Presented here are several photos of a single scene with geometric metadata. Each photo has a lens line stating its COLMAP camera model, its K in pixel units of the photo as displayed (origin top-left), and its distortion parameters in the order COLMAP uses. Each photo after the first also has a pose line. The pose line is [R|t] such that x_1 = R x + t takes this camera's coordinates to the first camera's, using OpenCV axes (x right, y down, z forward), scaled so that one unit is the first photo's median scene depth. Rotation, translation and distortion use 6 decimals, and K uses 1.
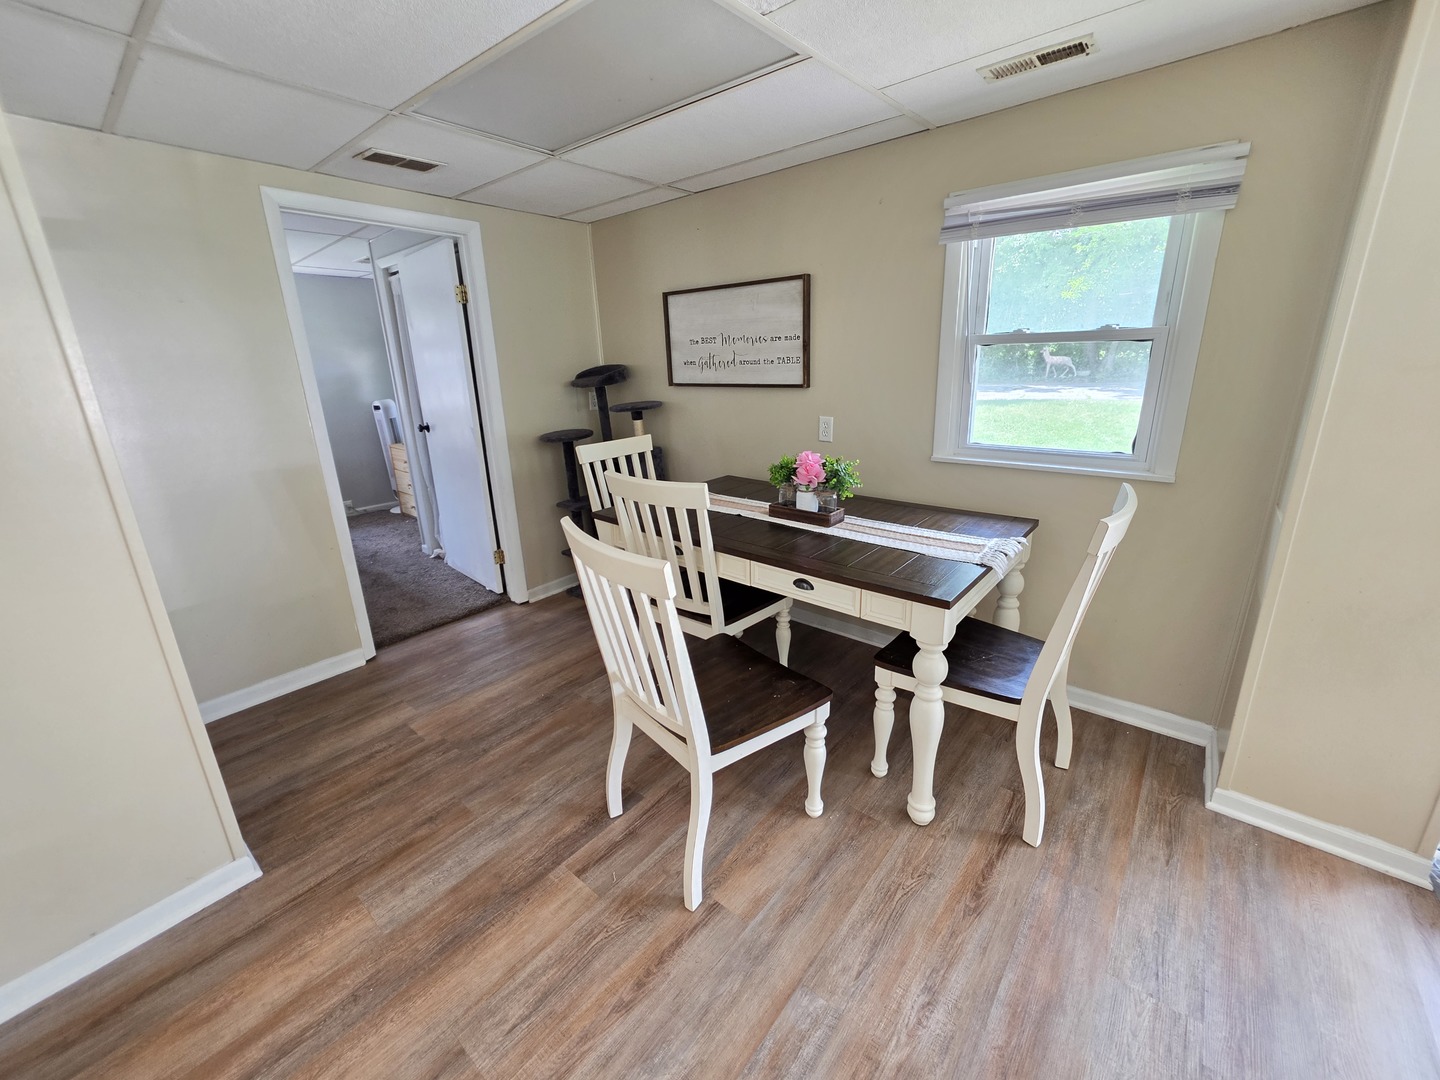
lens RADIAL K [[578.5, 0, 718.0], [0, 578.5, 532.2], [0, 0, 1]] dist [-0.008006, 0.001490]
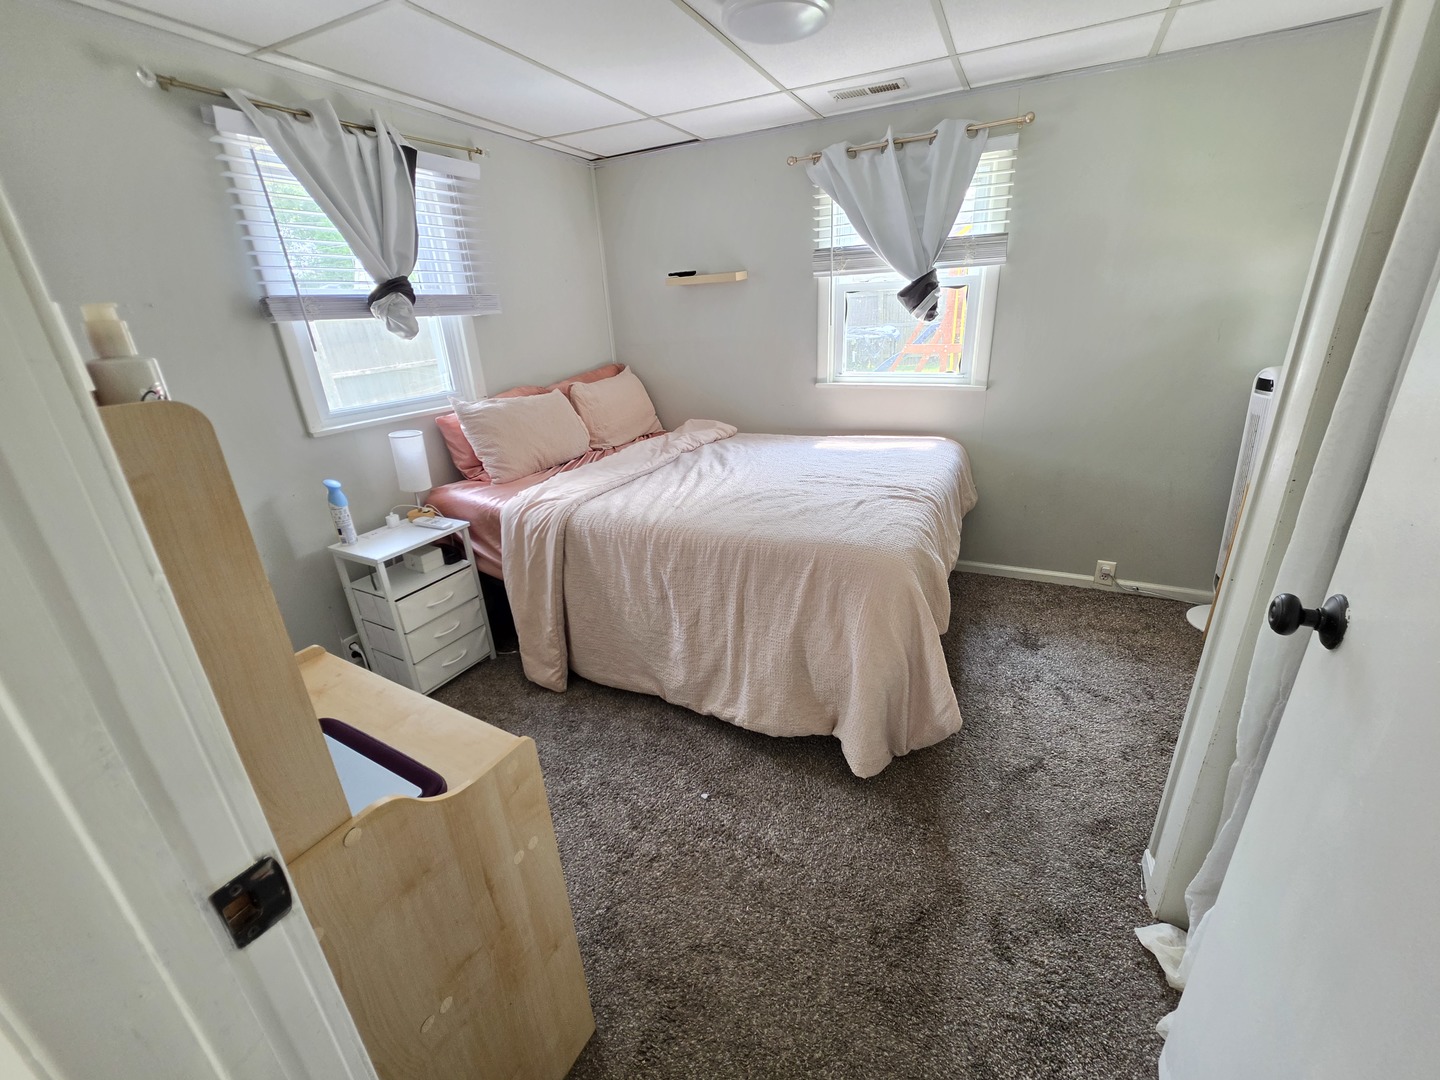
lens RADIAL K [[578.5, 0, 714.4], [0, 578.5, 534.5], [0, 0, 1]] dist [-0.008006, 0.001490]
pose [[0.227183, 0.362765, -0.903764, -1.019588], [-0.231031, 0.921614, 0.311854, -0.564380], [0.946051, 0.137949, 0.293185, 1.946358]]
